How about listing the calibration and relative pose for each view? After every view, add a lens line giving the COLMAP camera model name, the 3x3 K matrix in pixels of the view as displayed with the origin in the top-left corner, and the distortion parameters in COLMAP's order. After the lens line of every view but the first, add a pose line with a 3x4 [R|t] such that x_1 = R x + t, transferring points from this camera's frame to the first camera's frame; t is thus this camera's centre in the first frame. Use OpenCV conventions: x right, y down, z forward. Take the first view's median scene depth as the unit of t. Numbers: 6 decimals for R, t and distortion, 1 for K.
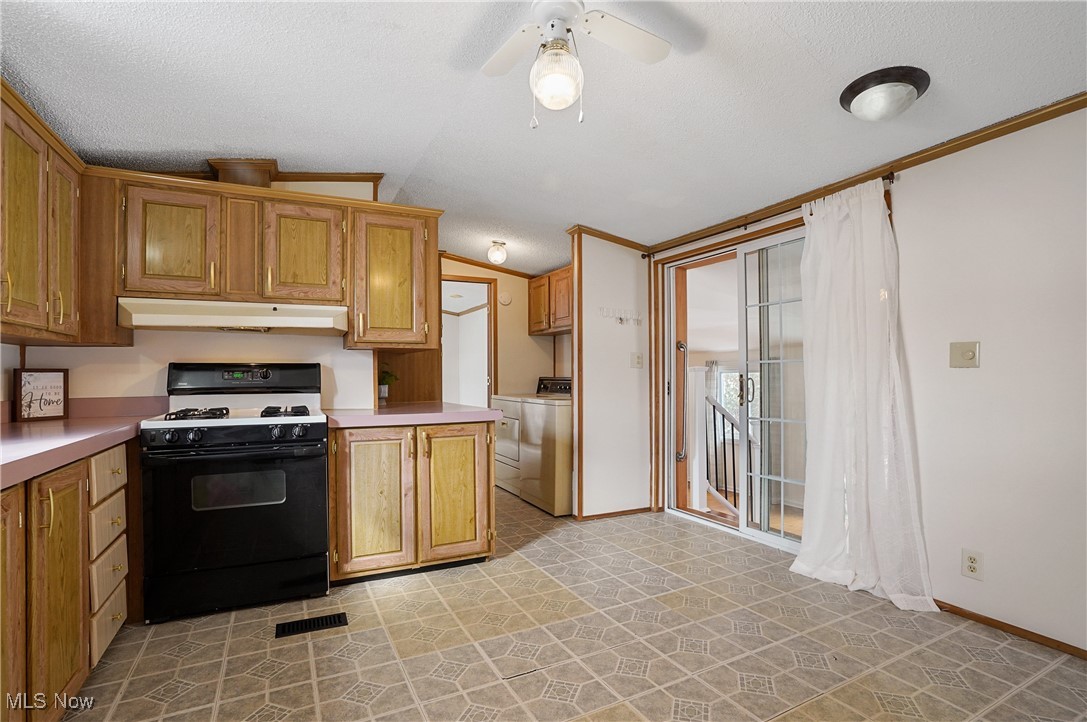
lens RADIAL K [[510.5, 0, 557.3], [0, 510.5, 368.6], [0, 0, 1]] dist [-0.061239, 0.026349]
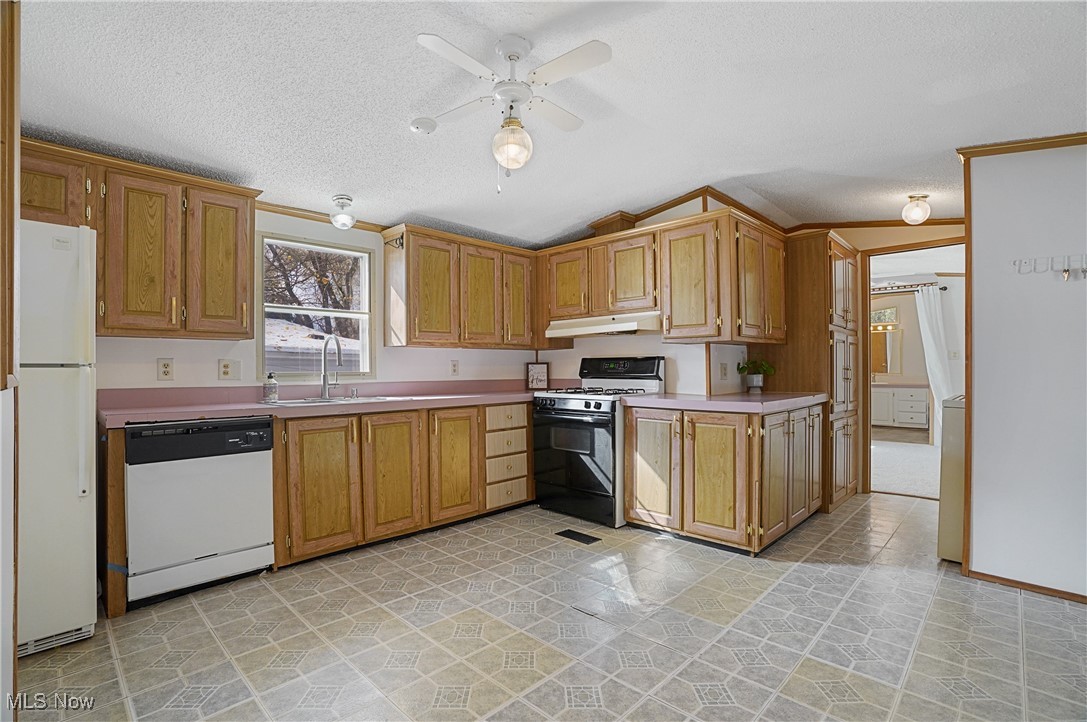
lens RADIAL K [[510.5, 0, 557.3], [0, 510.5, 368.6], [0, 0, 1]] dist [-0.061239, 0.026349]
pose [[0.328358, 0.005487, -0.944537, 0.688771], [0.016539, 0.999796, 0.011558, 0.001229], [0.944408, -0.019417, 0.328201, 0.354992]]
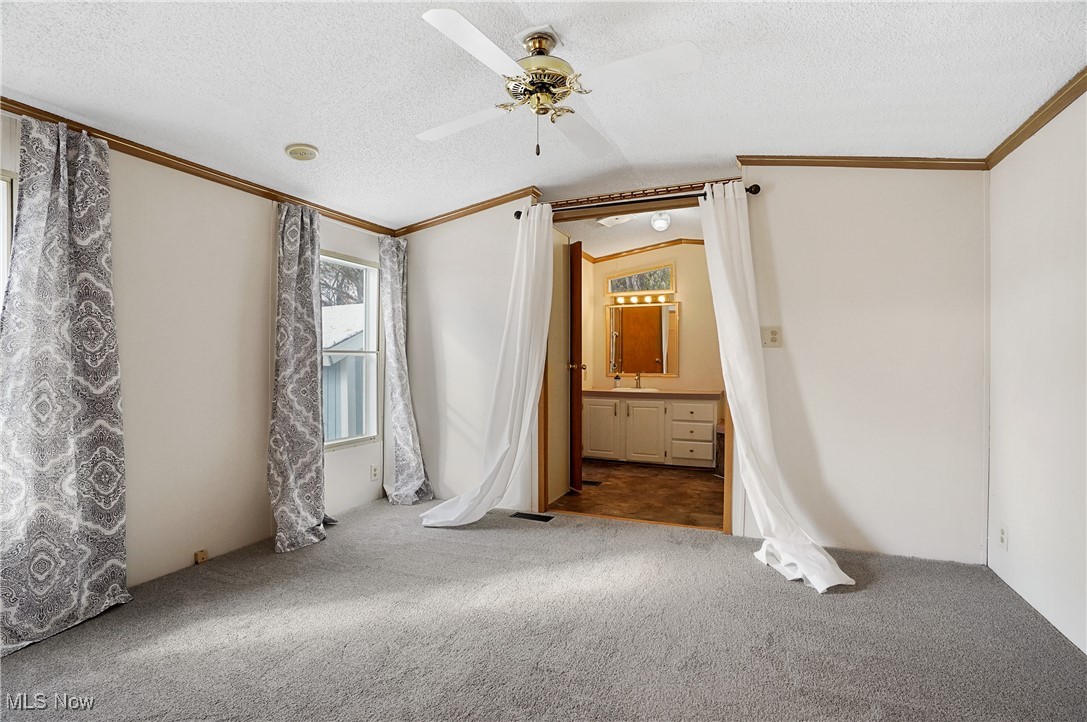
lens RADIAL K [[510.5, 0, 557.3], [0, 510.5, 368.6], [0, 0, 1]] dist [-0.061239, 0.026349]
pose [[0.636095, 0.012187, -0.771514, -0.390427], [0.006793, 0.999748, 0.021393, 0.039542], [0.771581, -0.018849, 0.635852, 1.885435]]
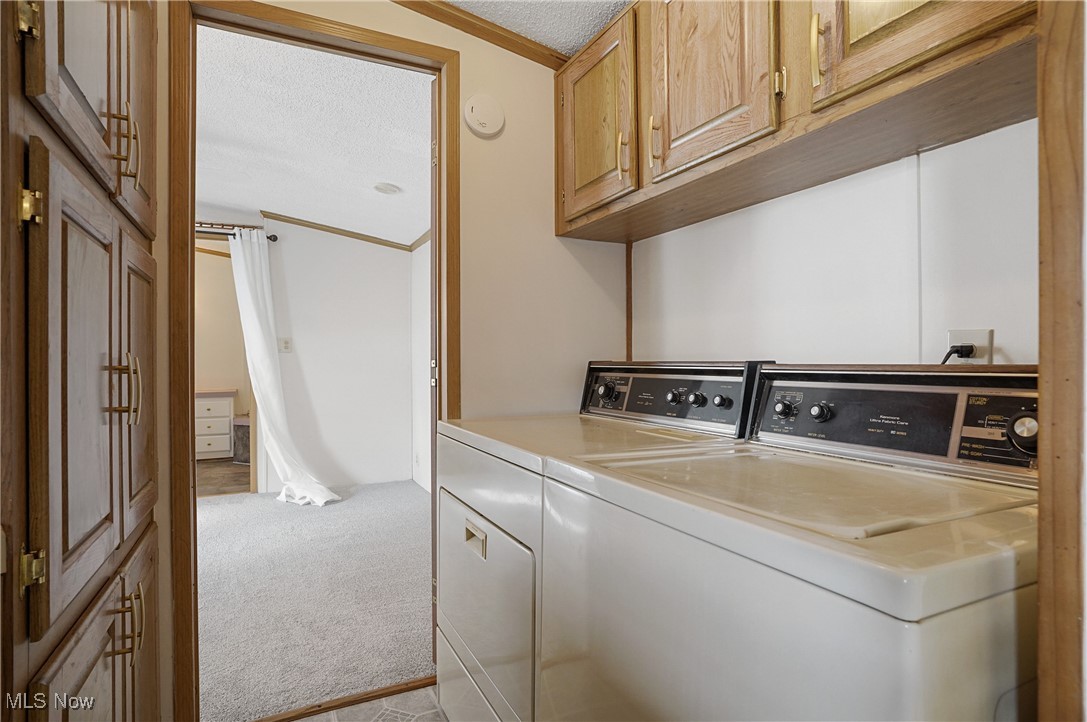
lens RADIAL K [[570.9, 0, 541.3], [0, 570.9, 357.5], [0, 0, 1]] dist [-0.057535, 0.000175]
pose [[0.999456, -0.001197, -0.032958, -0.107406], [0.001440, 0.999972, 0.007370, 0.022535], [0.032948, -0.007413, 0.999430, 1.257350]]
